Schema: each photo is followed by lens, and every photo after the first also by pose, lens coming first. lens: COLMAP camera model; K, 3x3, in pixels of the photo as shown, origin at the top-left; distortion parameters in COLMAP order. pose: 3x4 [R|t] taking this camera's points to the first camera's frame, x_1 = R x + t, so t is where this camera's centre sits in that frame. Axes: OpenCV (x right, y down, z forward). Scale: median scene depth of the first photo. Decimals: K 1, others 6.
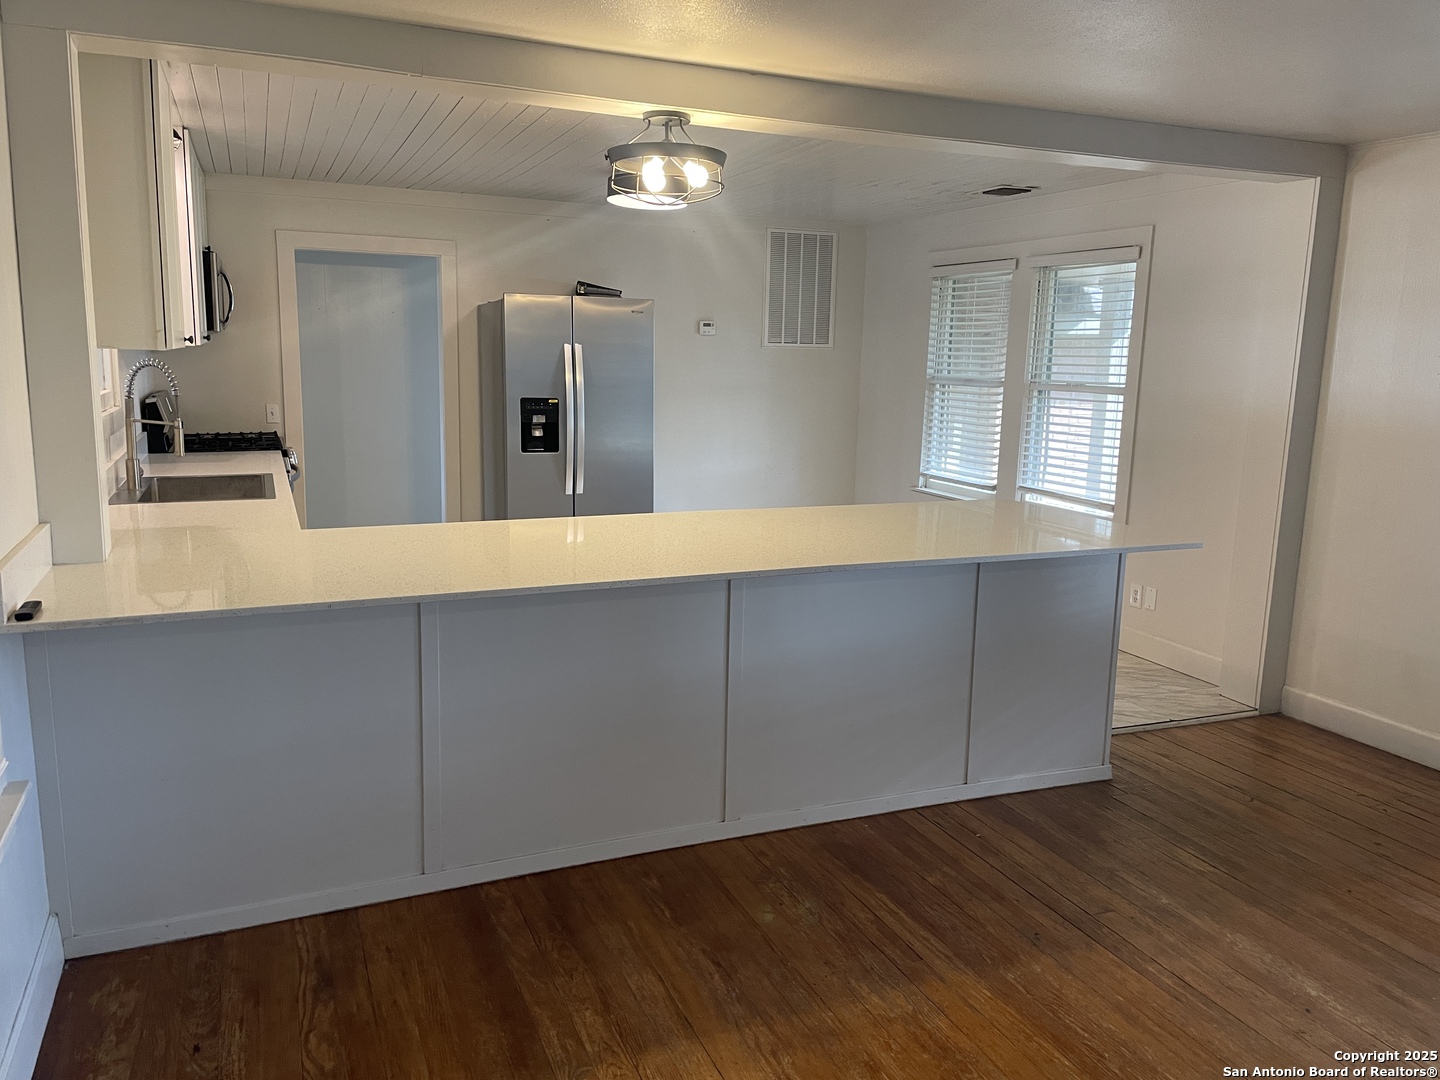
lens RADIAL K [[1094.8, 0, 719.0], [0, 1094.8, 539.4], [0, 0, 1]] dist [0.002552, -0.003101]
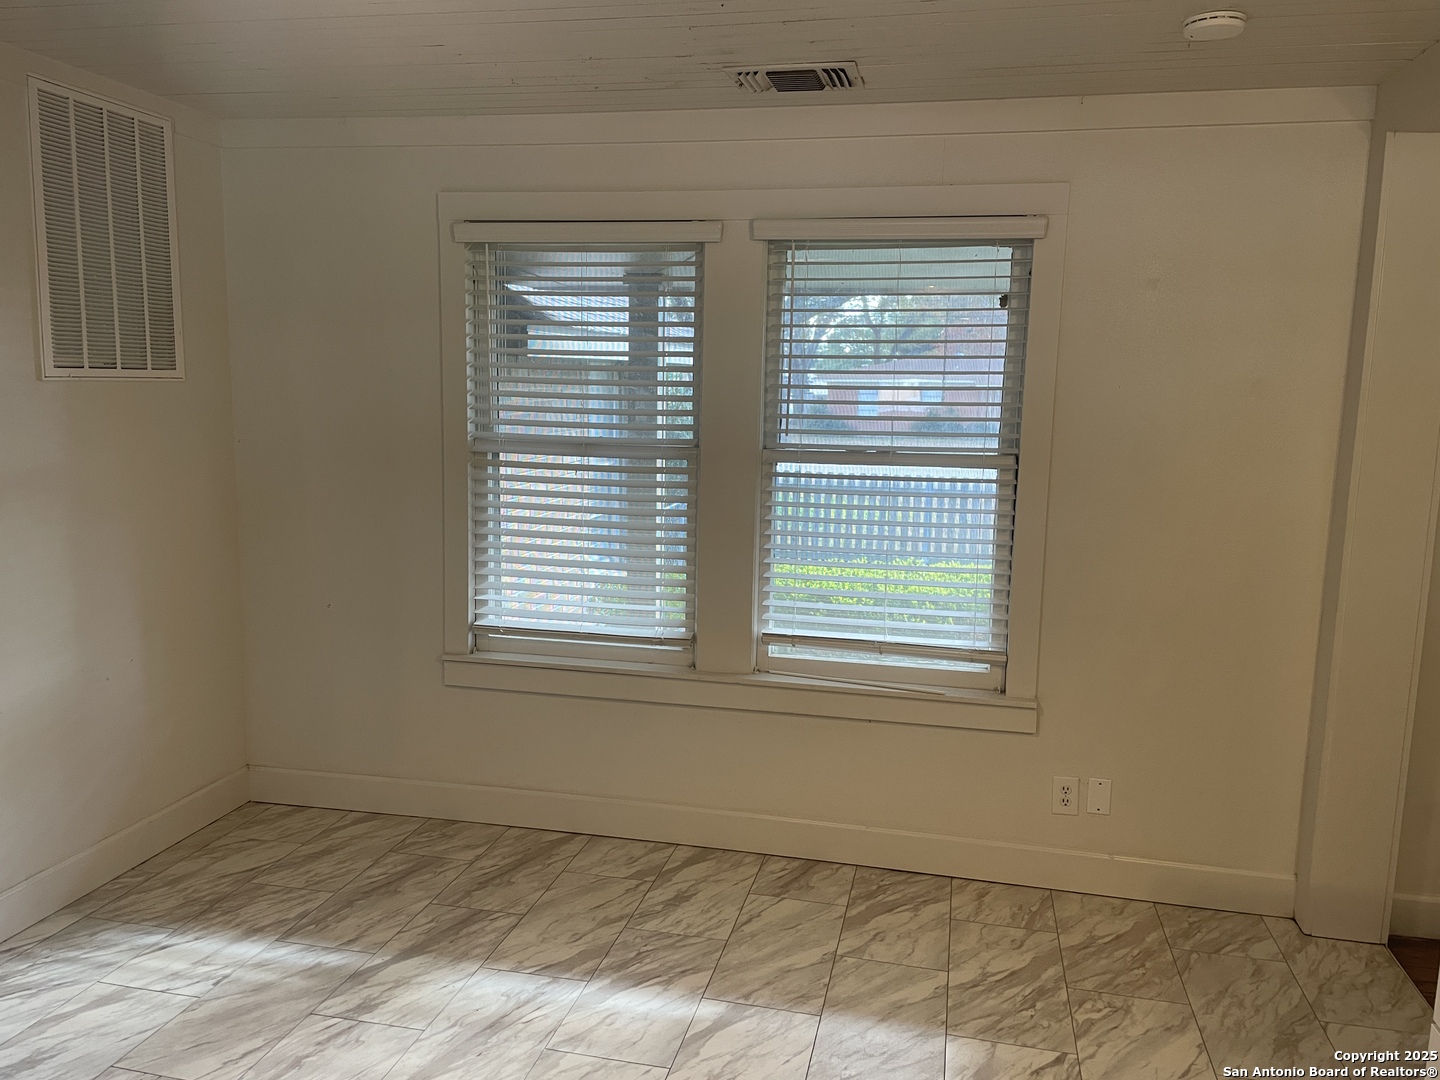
lens RADIAL K [[1094.8, 0, 719.7], [0, 1094.8, 538.7], [0, 0, 1]] dist [0.002552, -0.003101]
pose [[0.584783, -0.118461, 0.802494, -0.153406], [0.133779, 0.989817, 0.048627, -0.111604], [-0.800083, 0.078920, 0.594676, 0.610457]]
